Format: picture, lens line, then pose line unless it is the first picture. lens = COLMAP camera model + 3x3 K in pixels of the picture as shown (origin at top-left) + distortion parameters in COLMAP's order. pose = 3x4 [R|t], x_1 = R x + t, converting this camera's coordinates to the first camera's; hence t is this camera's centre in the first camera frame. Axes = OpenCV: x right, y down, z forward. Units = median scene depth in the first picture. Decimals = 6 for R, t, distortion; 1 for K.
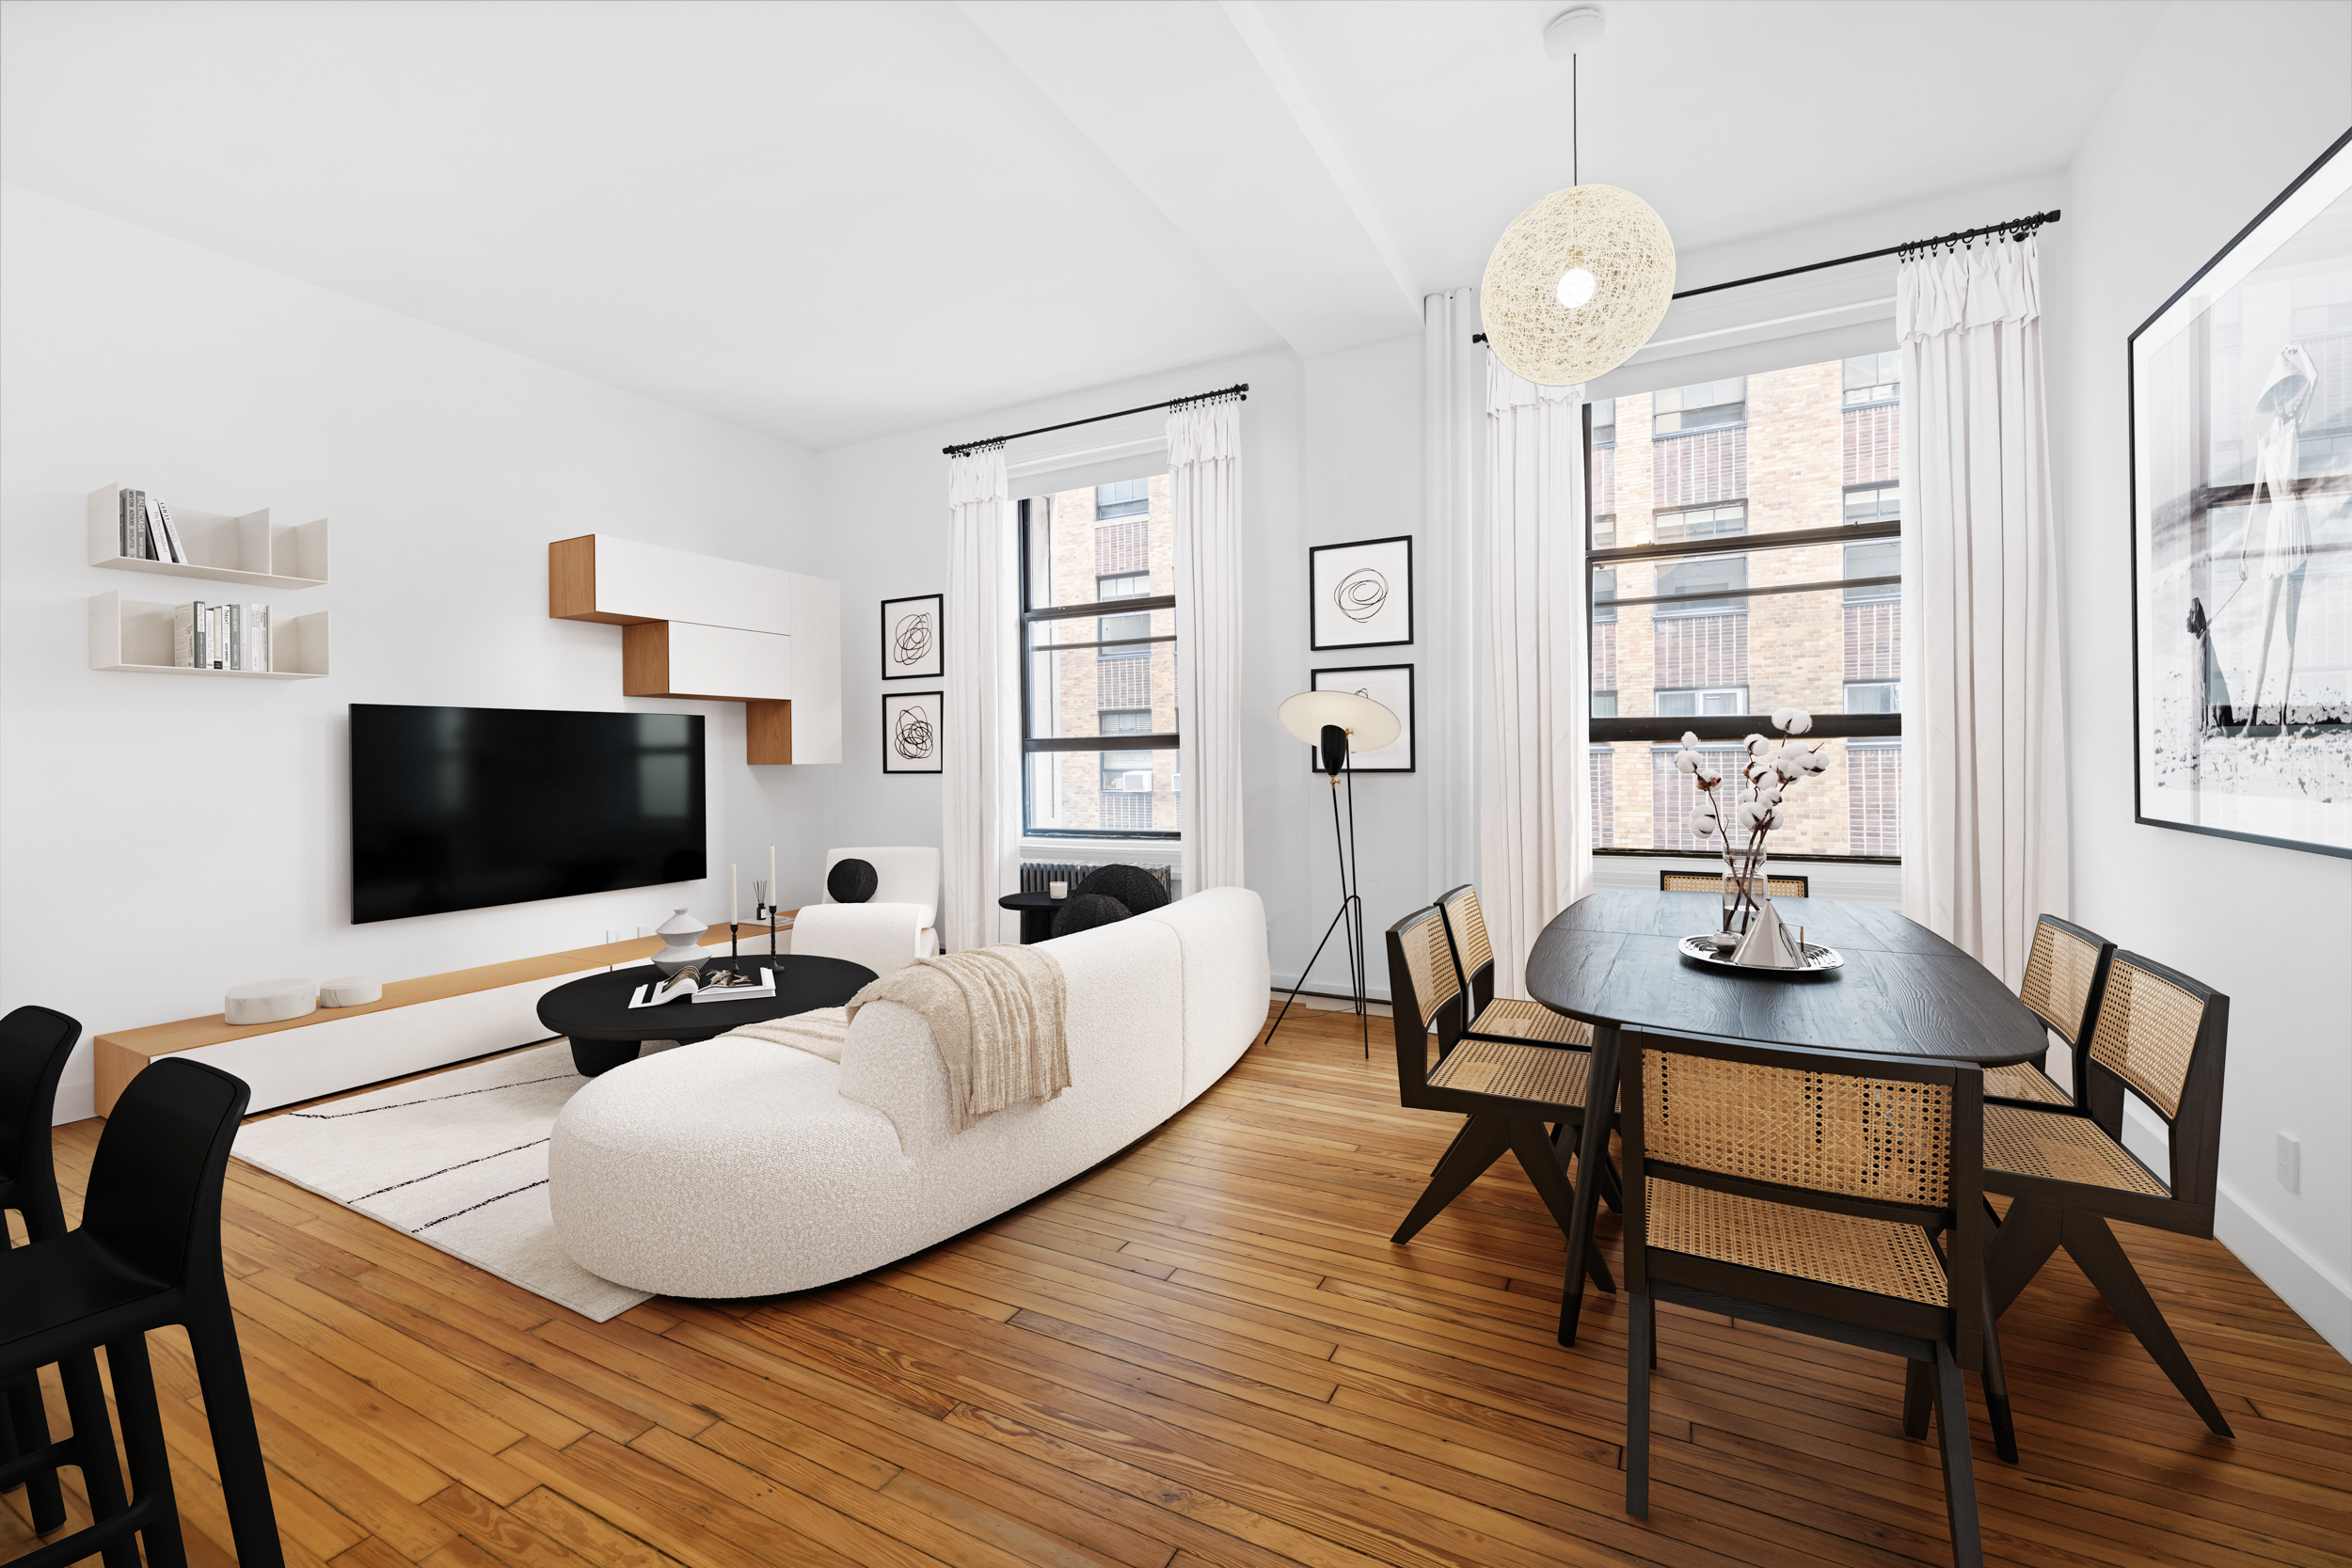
lens RADIAL K [[995.8, 0, 1177.7], [0, 995.8, 760.0], [0, 0, 1]] dist [0.019632, 0.000120]
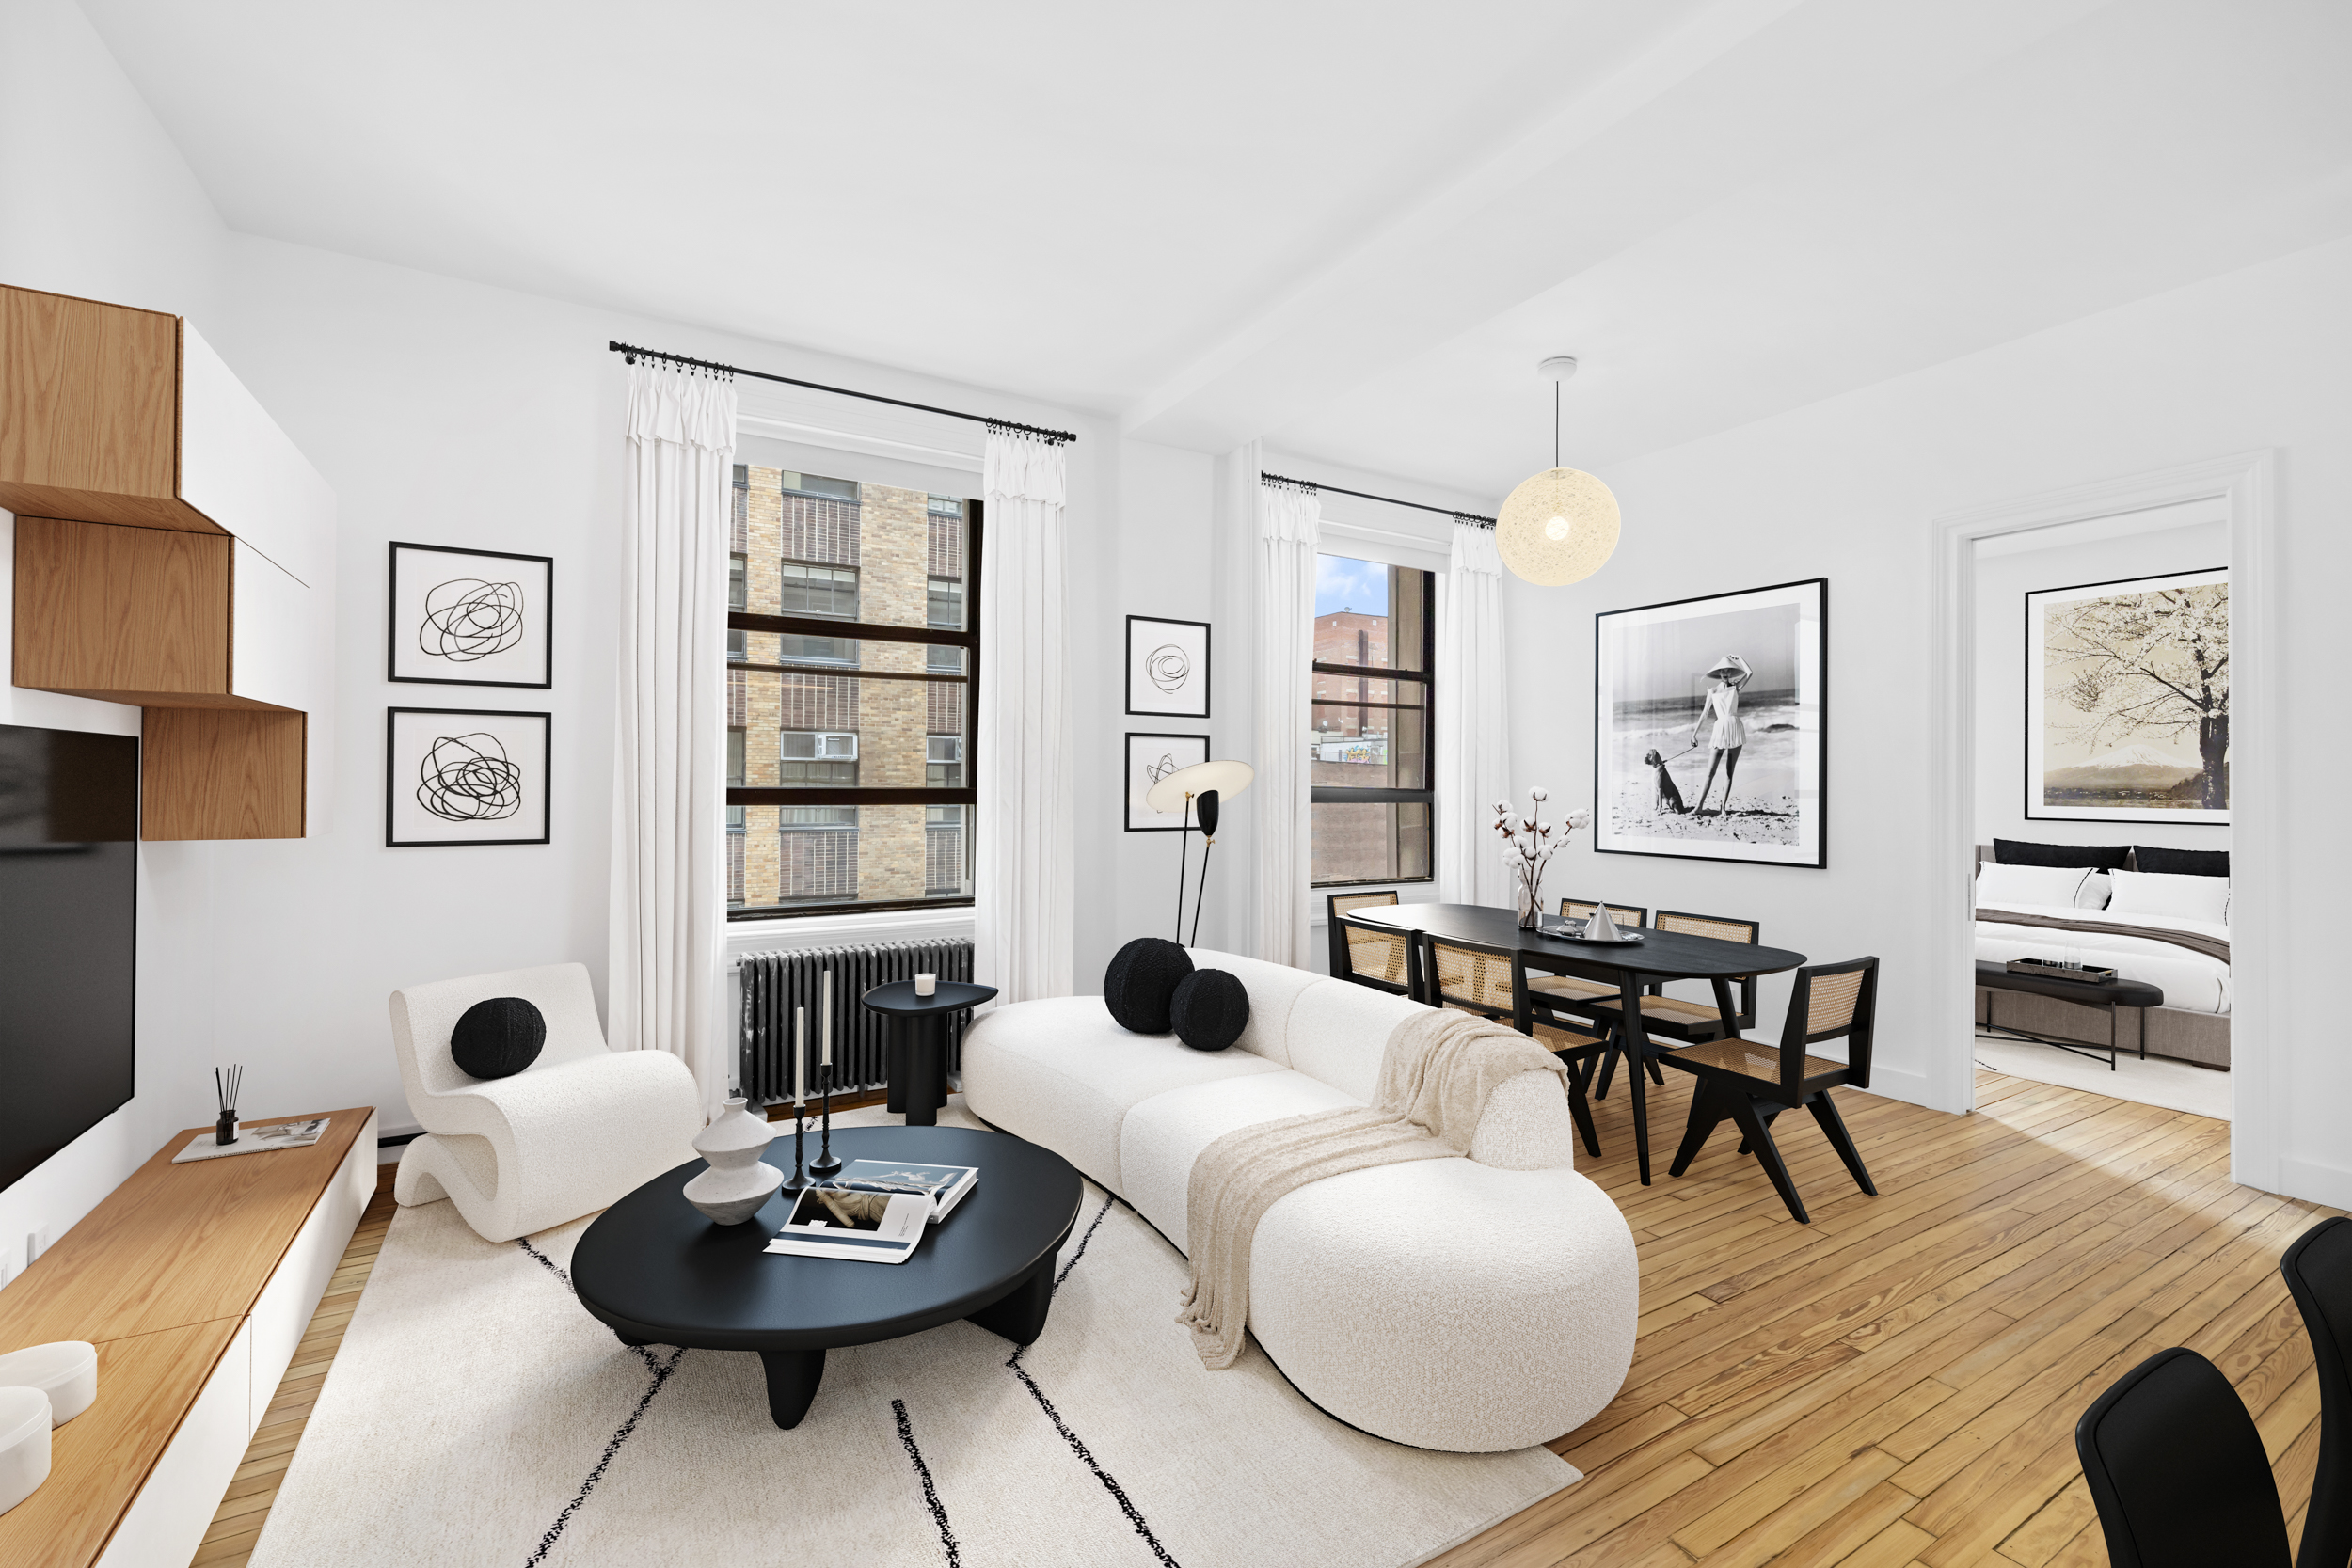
lens RADIAL K [[974.1, 0, 1176.0], [0, 974.1, 784.0], [0, 0, 1]] dist [-0.000865, 0.000214]
pose [[0.513428, 0.013698, 0.858024, -0.203935], [-0.011607, 0.999892, -0.009018, -0.008363], [-0.858054, -0.005329, 0.513531, 0.125648]]
